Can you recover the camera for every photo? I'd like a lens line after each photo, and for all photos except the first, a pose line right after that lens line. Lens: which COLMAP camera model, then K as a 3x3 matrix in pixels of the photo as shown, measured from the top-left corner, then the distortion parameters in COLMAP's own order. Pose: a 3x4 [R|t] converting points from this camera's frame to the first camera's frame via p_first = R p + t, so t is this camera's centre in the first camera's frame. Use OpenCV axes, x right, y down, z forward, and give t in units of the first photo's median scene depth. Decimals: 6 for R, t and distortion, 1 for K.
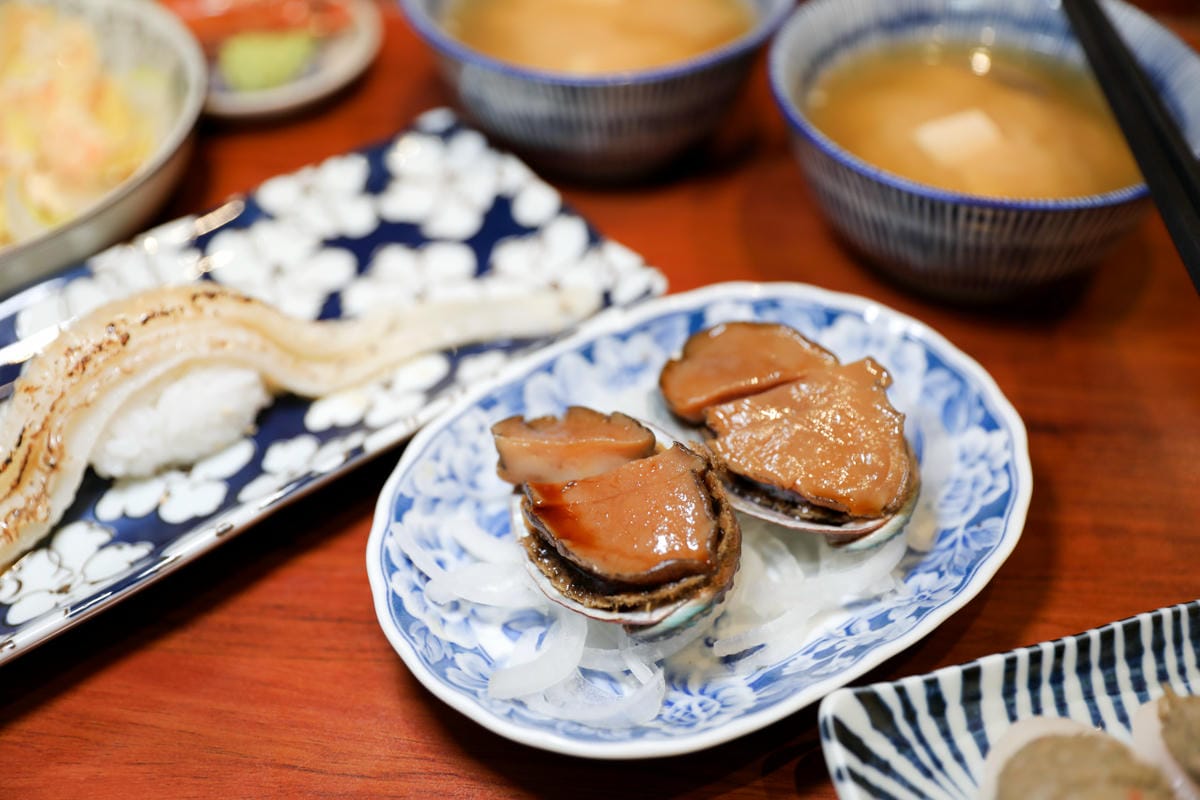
lens RADIAL K [[1282.5, 0, 600.0], [0, 1282.5, 400.0], [0, 0, 1]] dist [-0.048009, 0.003091]
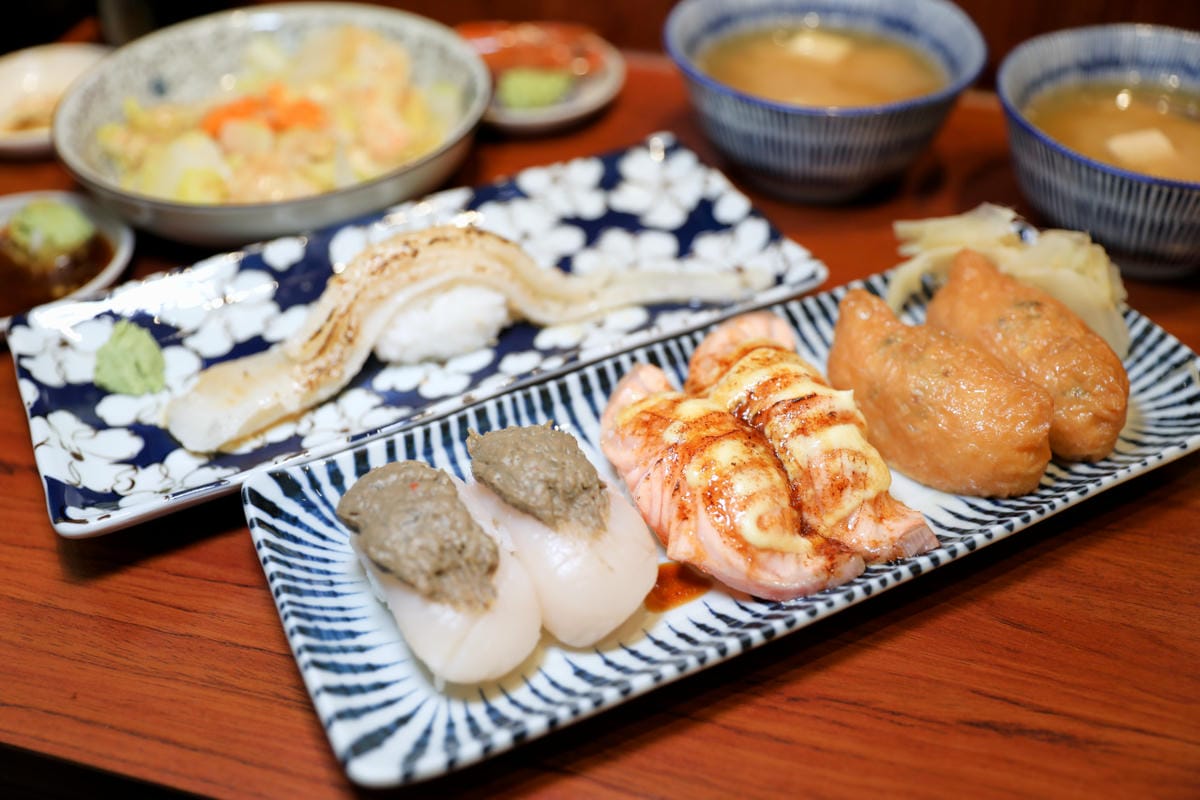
lens RADIAL K [[1152.2, 0, 600.0], [0, 1152.2, 400.0], [0, 0, 1]] dist [-0.058013, 0.027536]
pose [[0.981759, 0.123781, -0.144319, 0.011331], [-0.132706, 0.989688, -0.053912, 0.137192], [0.136157, 0.072081, 0.988061, -0.149658]]
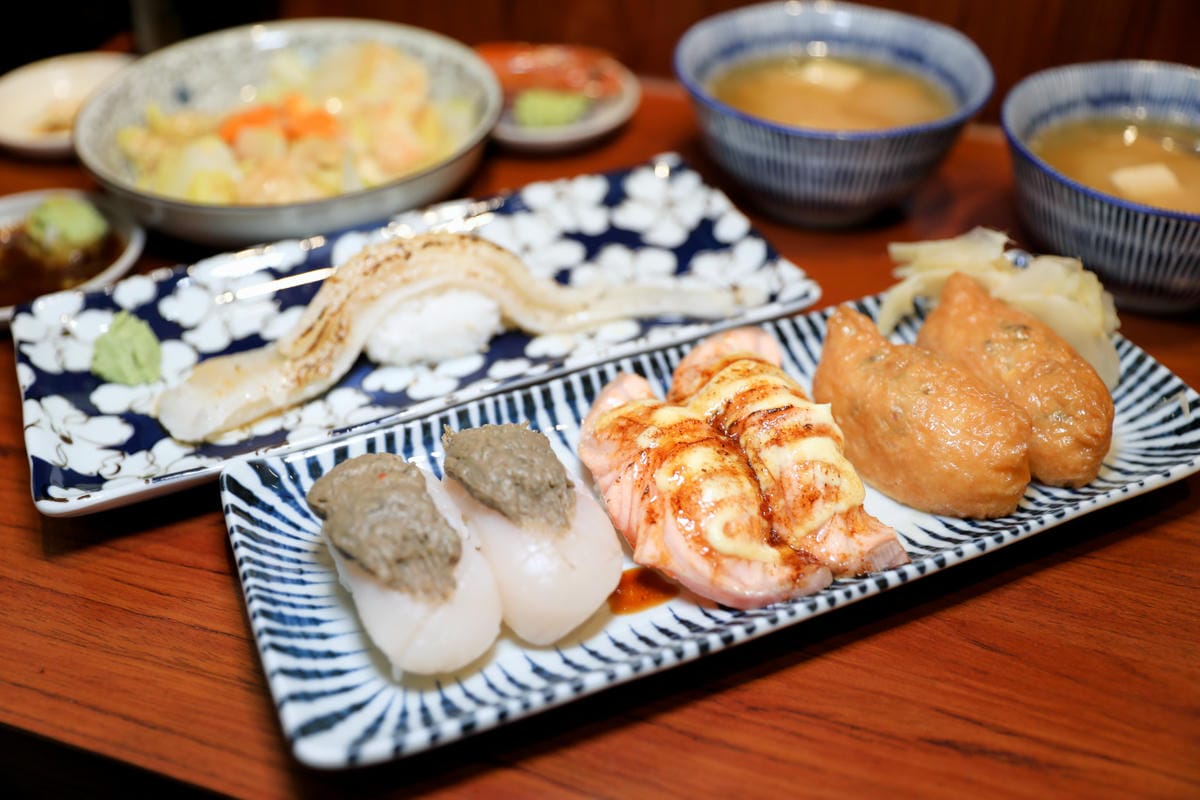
lens RADIAL K [[1152.2, 0, 600.0], [0, 1152.2, 400.0], [0, 0, 1]] dist [-0.058013, 0.027536]
pose [[0.970348, 0.157853, -0.183052, 0.071669], [-0.175480, 0.980861, -0.084372, 0.162484], [0.166230, 0.113992, 0.979476, -0.143933]]
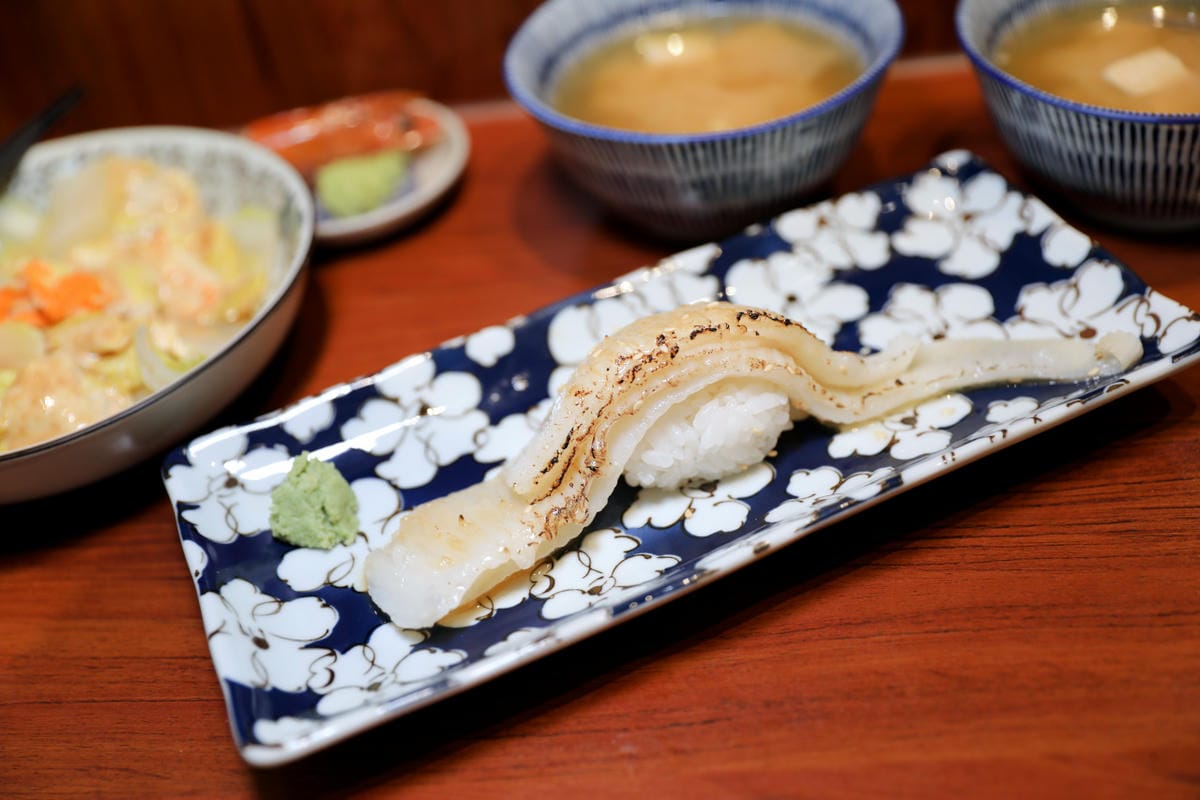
lens RADIAL K [[1282.5, 0, 600.0], [0, 1282.5, 400.0], [0, 0, 1]] dist [-0.048009, 0.003091]
pose [[0.959224, 0.074763, -0.272581, -0.140318], [-0.088829, 0.995259, -0.039616, 0.034607], [0.268327, 0.062214, 0.961317, 0.003772]]
